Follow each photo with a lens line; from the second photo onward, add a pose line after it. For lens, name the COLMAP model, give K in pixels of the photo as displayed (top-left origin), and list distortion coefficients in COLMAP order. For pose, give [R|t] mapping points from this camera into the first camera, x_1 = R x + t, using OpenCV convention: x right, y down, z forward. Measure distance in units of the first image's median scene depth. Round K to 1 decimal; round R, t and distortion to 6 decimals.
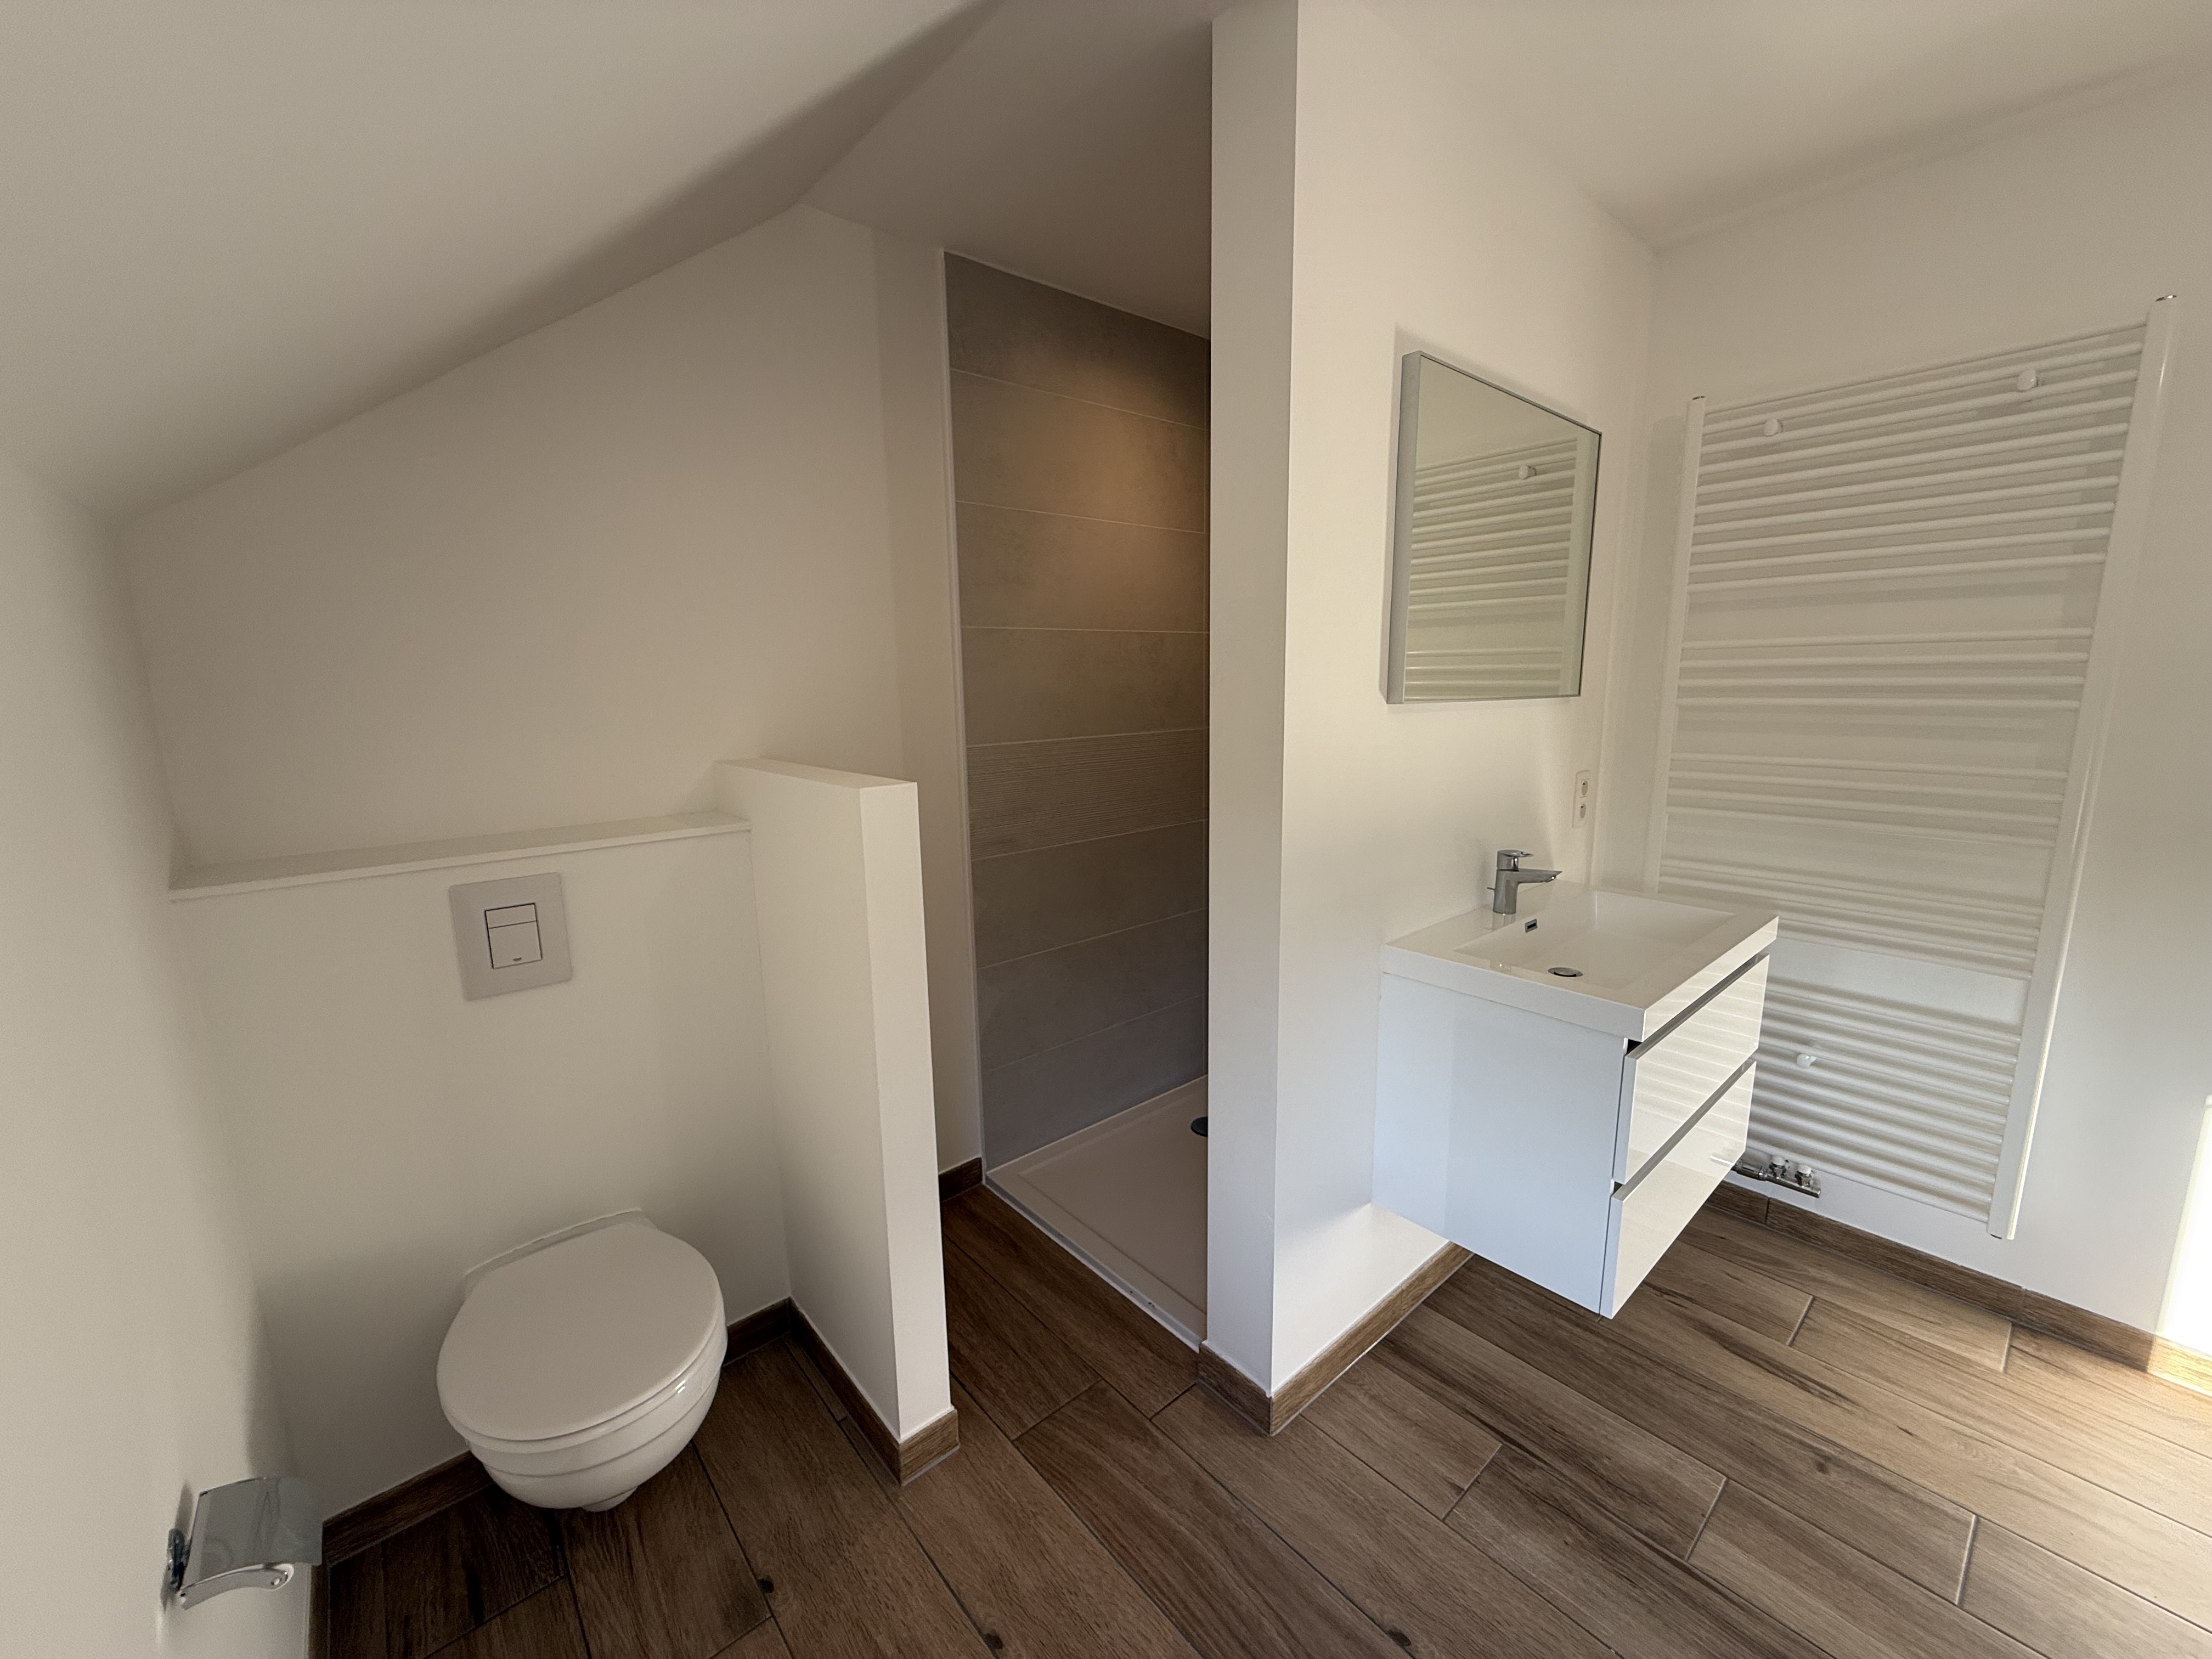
lens RADIAL K [[882.3, 0, 1096.4], [0, 882.3, 828.0], [0, 0, 1]] dist [0.001091, -0.000737]
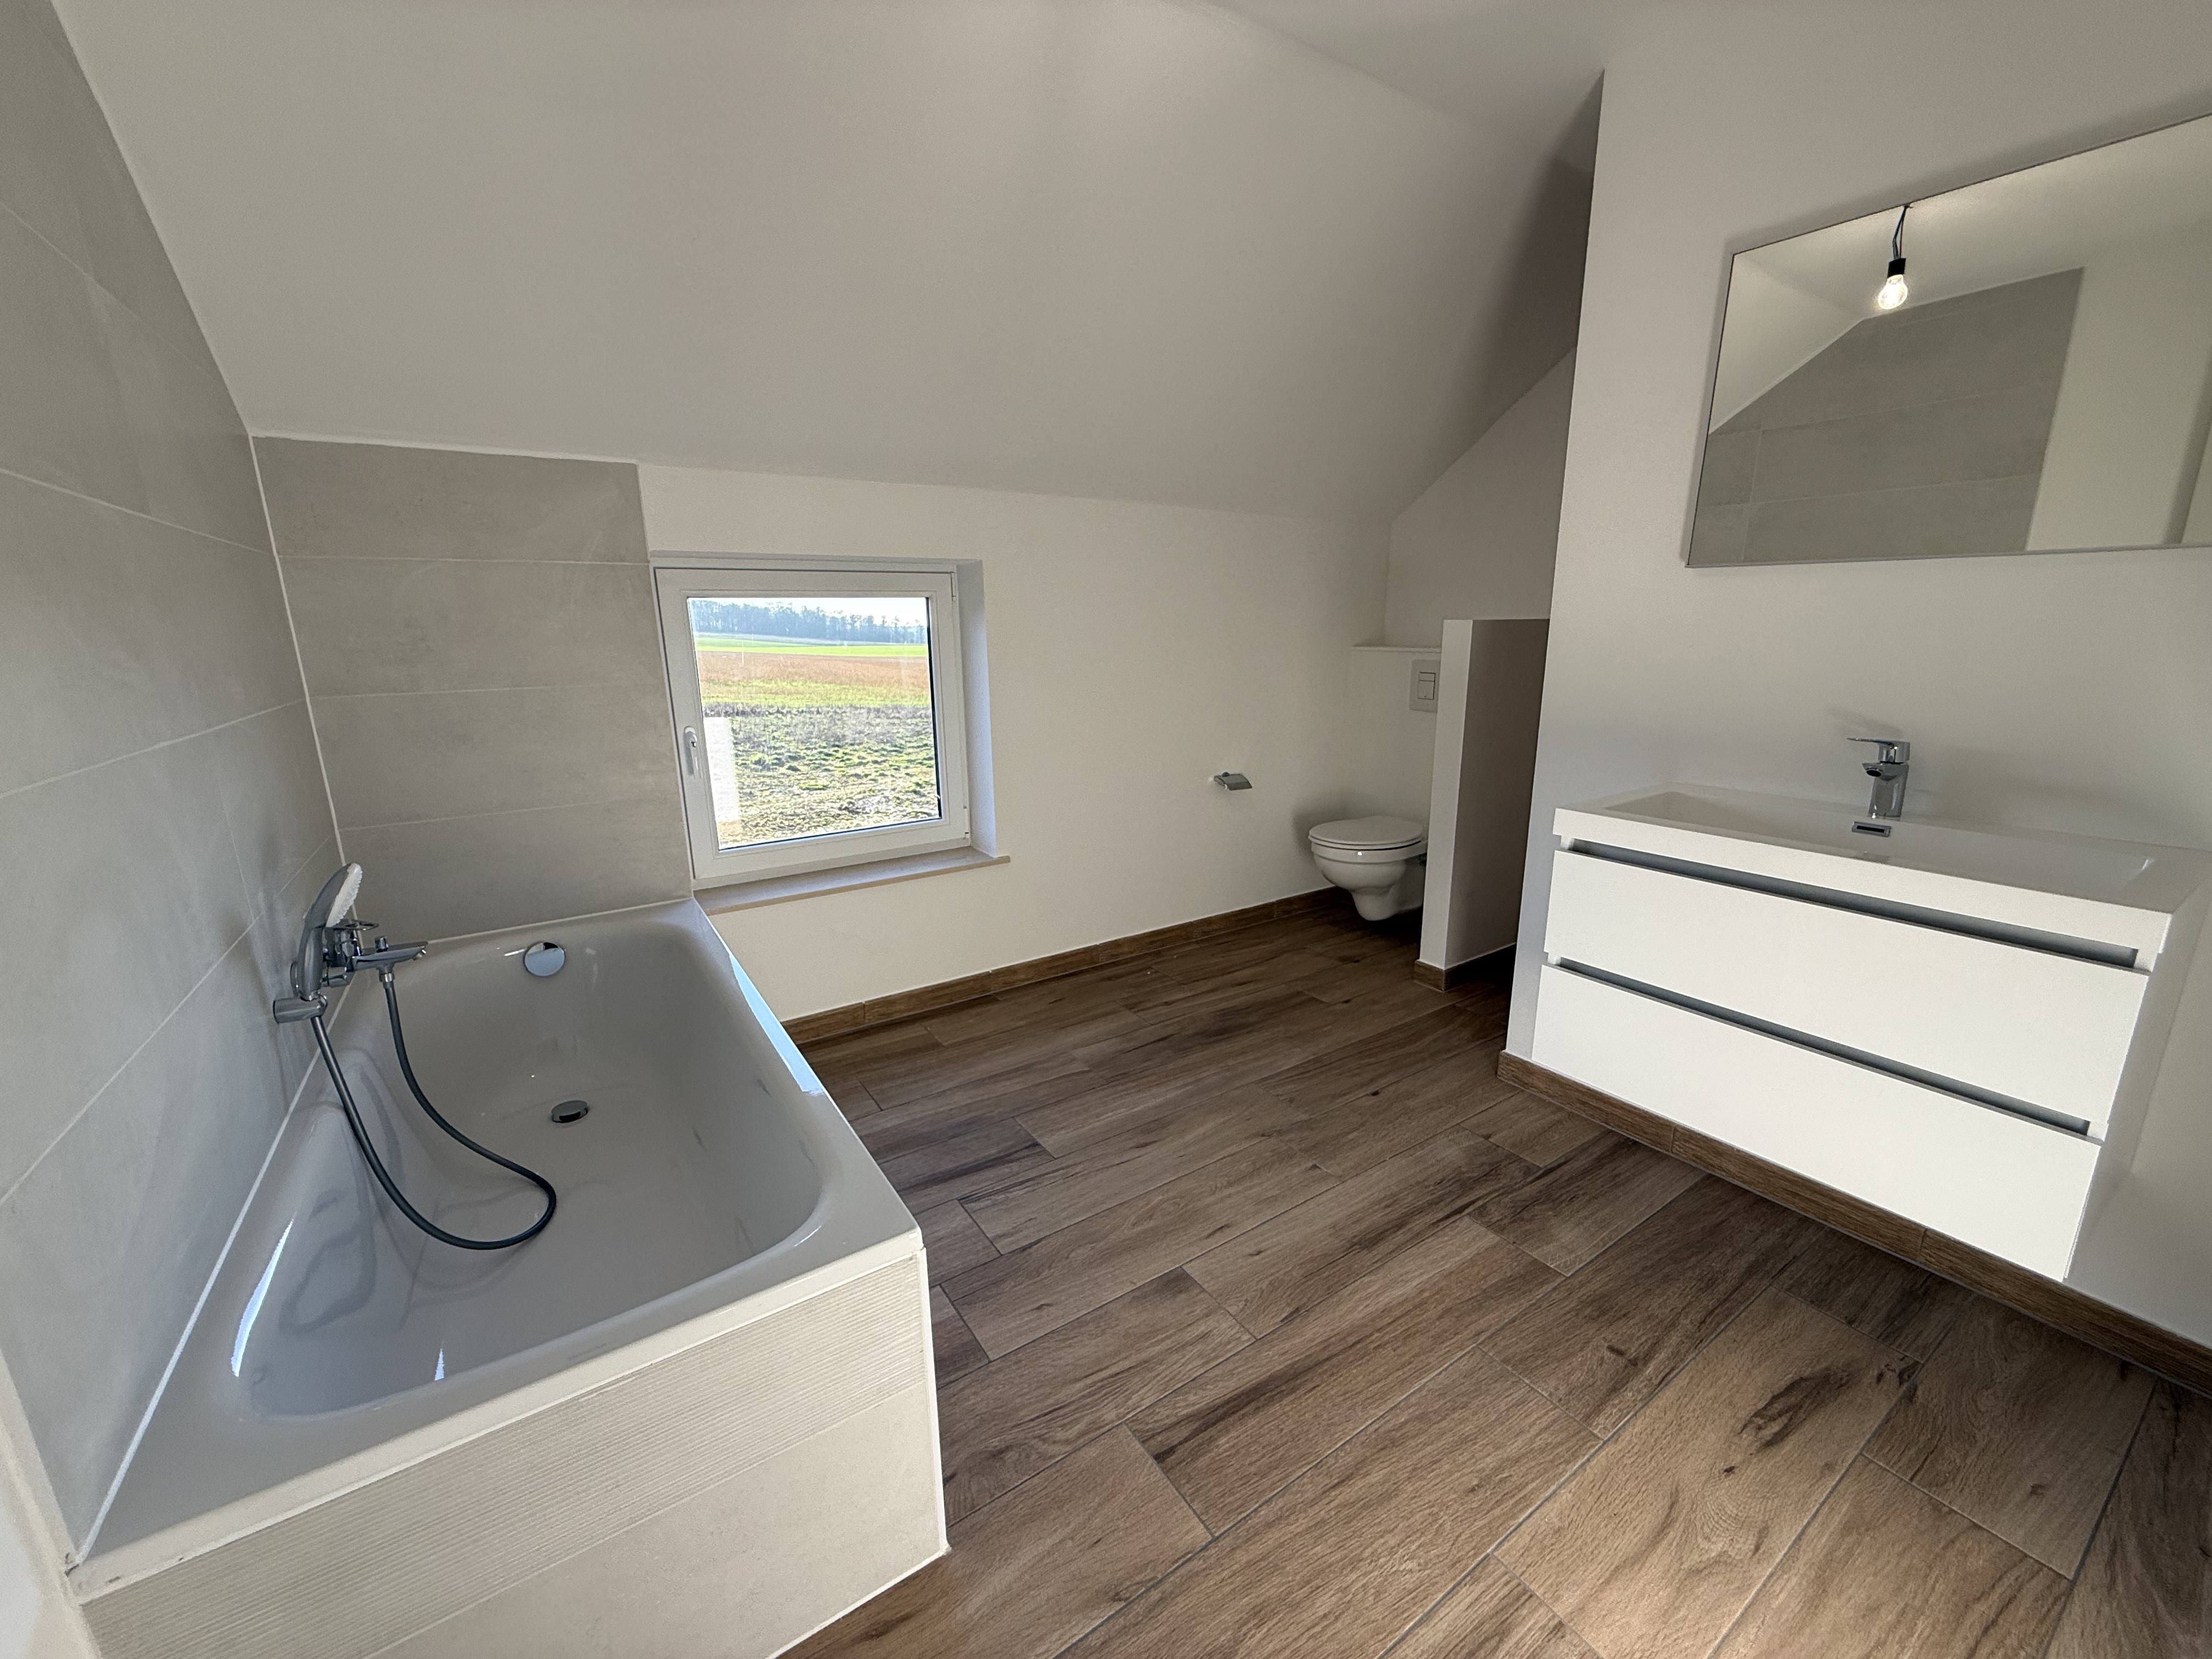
lens RADIAL K [[882.3, 0, 1122.5], [0, 882.3, 825.8], [0, 0, 1]] dist [0.001091, -0.000737]
pose [[-0.106799, 0.245022, -0.963617, 1.568567], [-0.148881, 0.954293, 0.259152, -0.007028], [0.983071, 0.171142, -0.065438, 0.393741]]
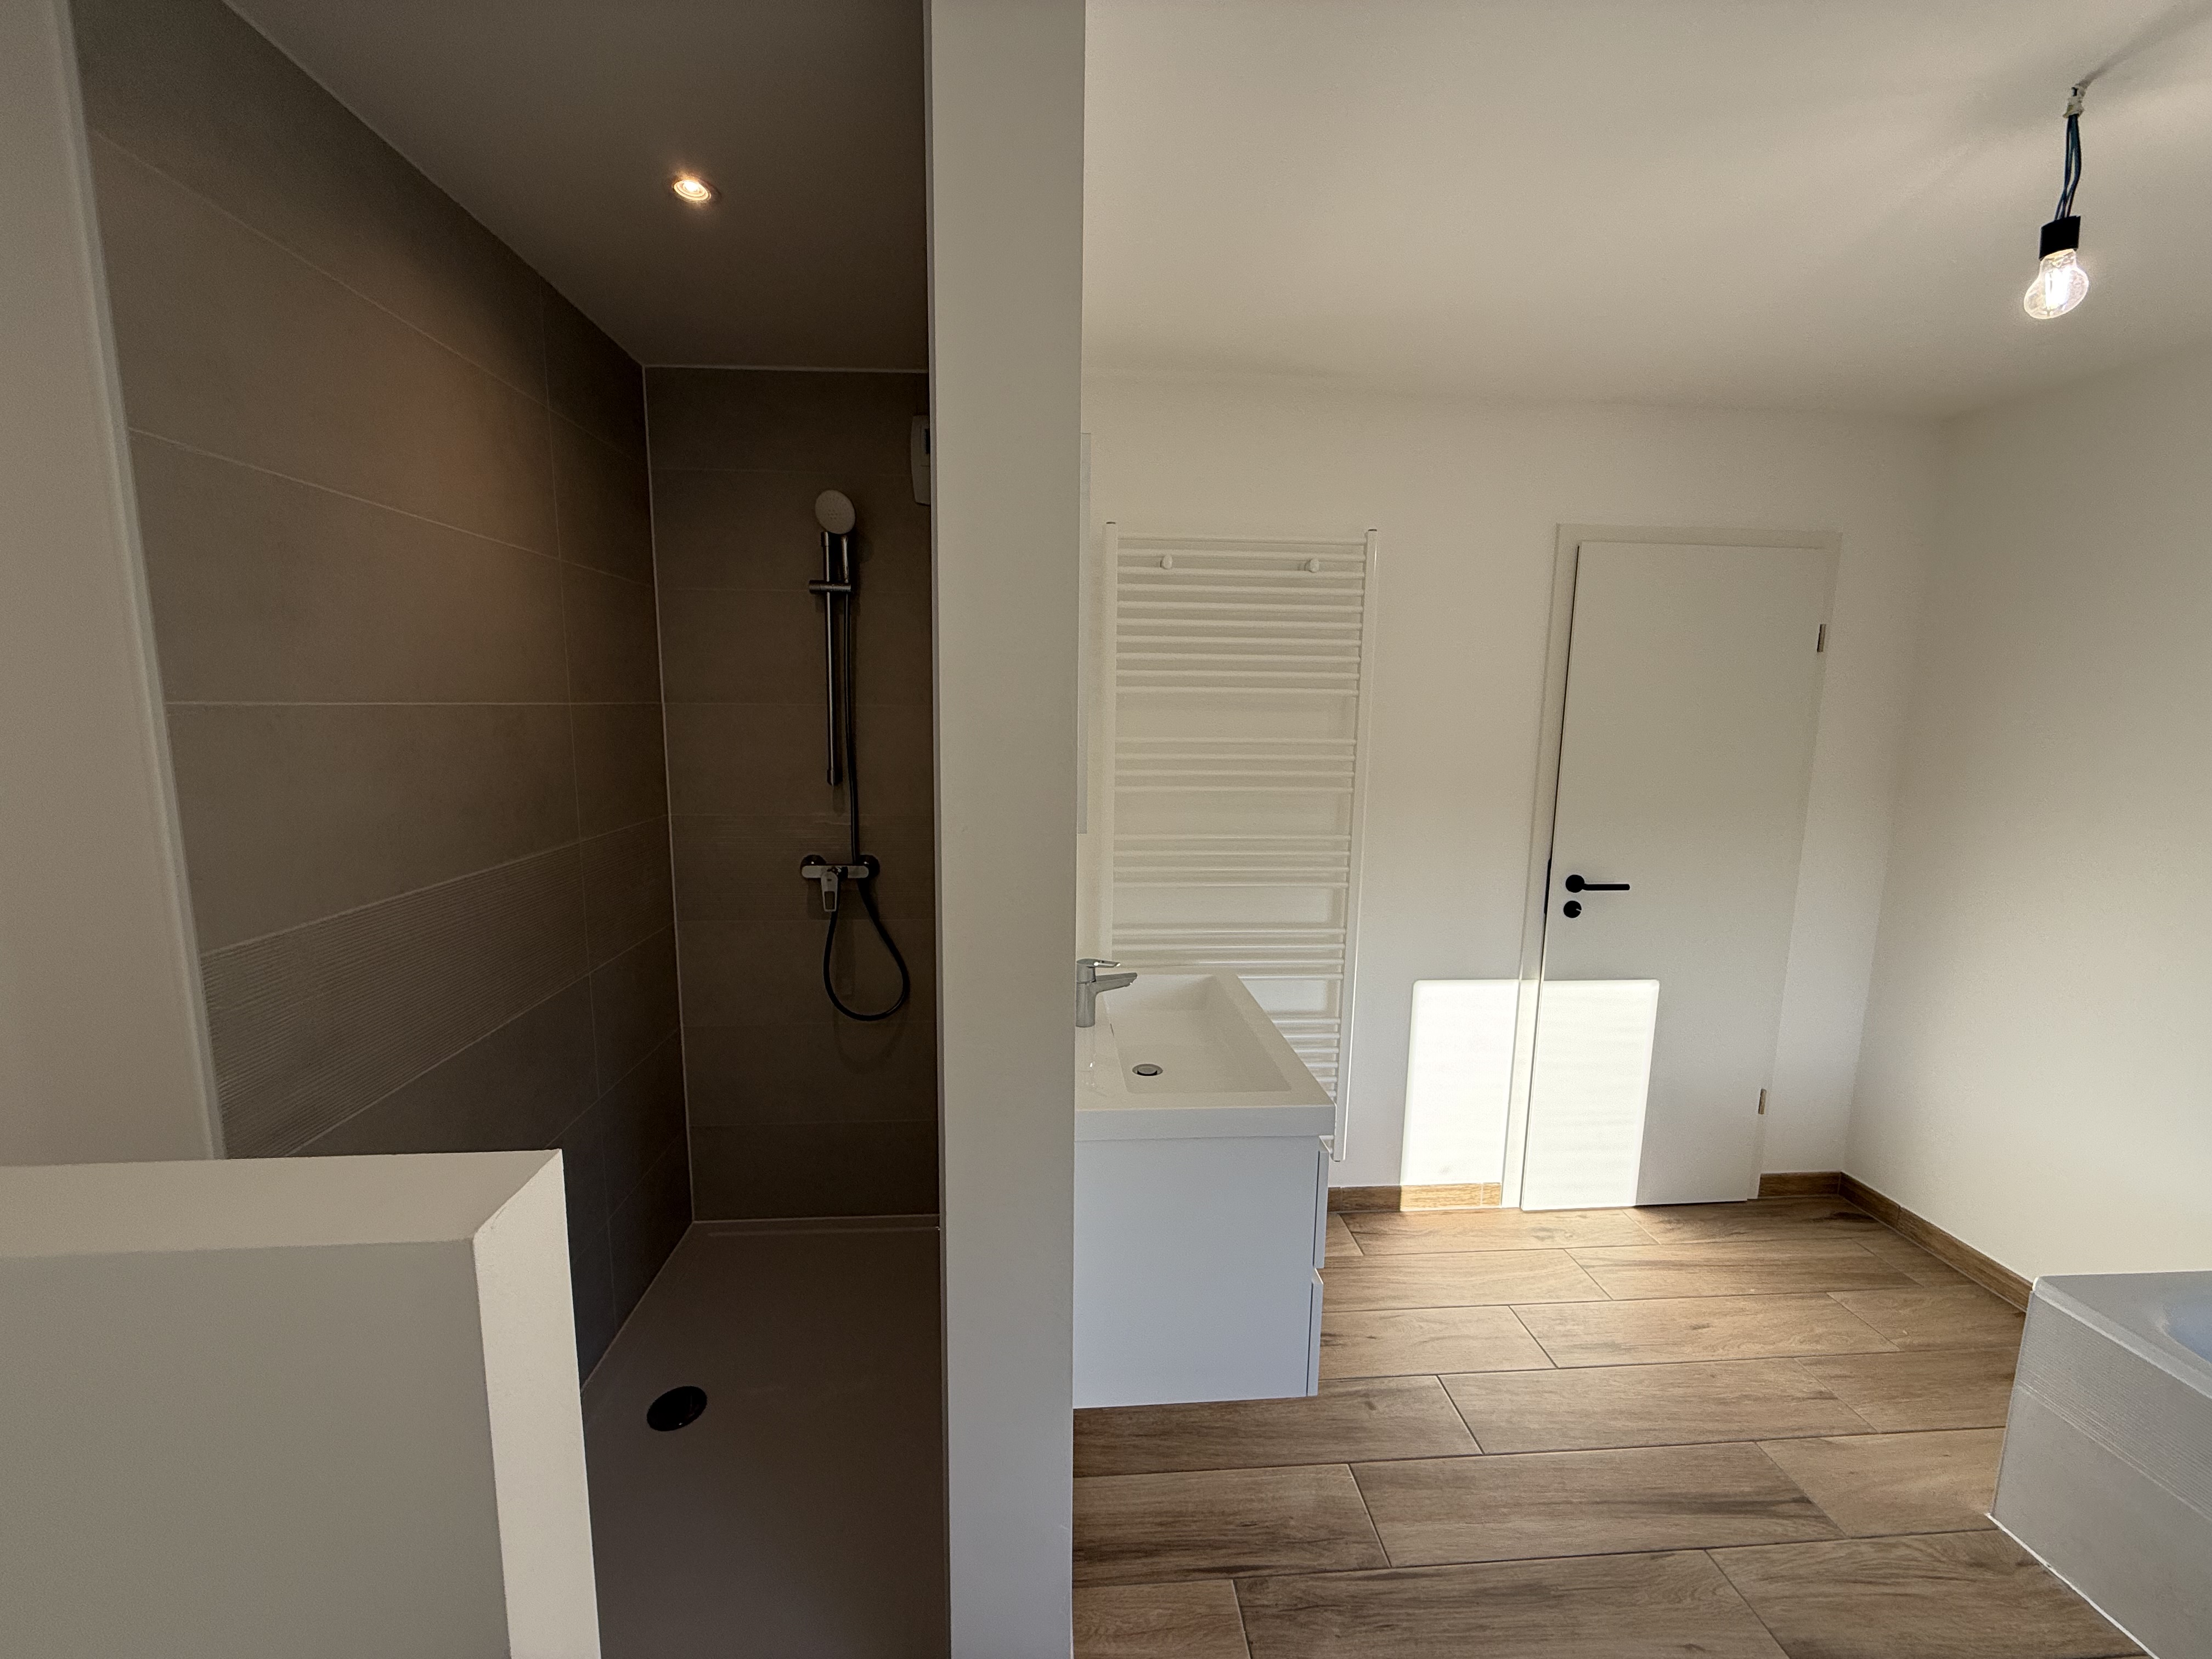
lens RADIAL K [[882.3, 0, 1107.5], [0, 882.3, 828.8], [0, 0, 1]] dist [0.001091, -0.000737]
pose [[0.588697, -0.087020, 0.803656, -0.318437], [0.116077, 0.992985, 0.022492, -0.154776], [-0.799976, 0.080046, 0.594669, 0.450904]]
